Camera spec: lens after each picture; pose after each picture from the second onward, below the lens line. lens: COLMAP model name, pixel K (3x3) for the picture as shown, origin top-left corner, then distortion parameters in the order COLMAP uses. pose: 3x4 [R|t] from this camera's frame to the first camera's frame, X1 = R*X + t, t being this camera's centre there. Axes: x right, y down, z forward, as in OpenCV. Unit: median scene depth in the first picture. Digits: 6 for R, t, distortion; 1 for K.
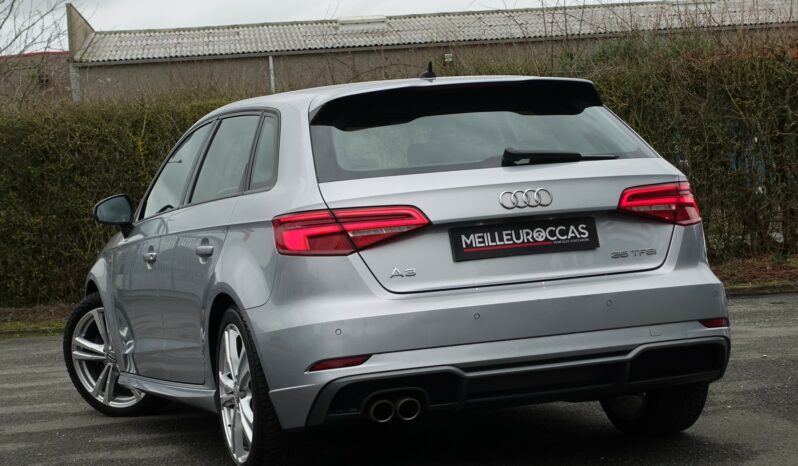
lens RADIAL K [[2052.8, 0, 399.0], [0, 2052.8, 233.0], [0, 0, 1]] dist [-0.021082, 0.228630]
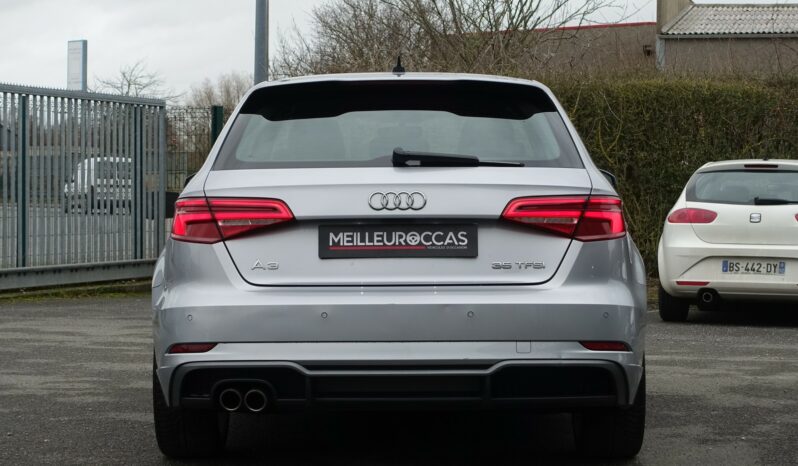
lens RADIAL K [[2052.8, 0, 399.0], [0, 2052.8, 233.0], [0, 0, 1]] dist [-0.021082, 0.228630]
pose [[0.937343, 0.078338, -0.339487, 0.394572], [-0.073098, 0.996926, 0.028218, -0.028956], [0.340653, -0.001635, 0.940188, 0.074323]]
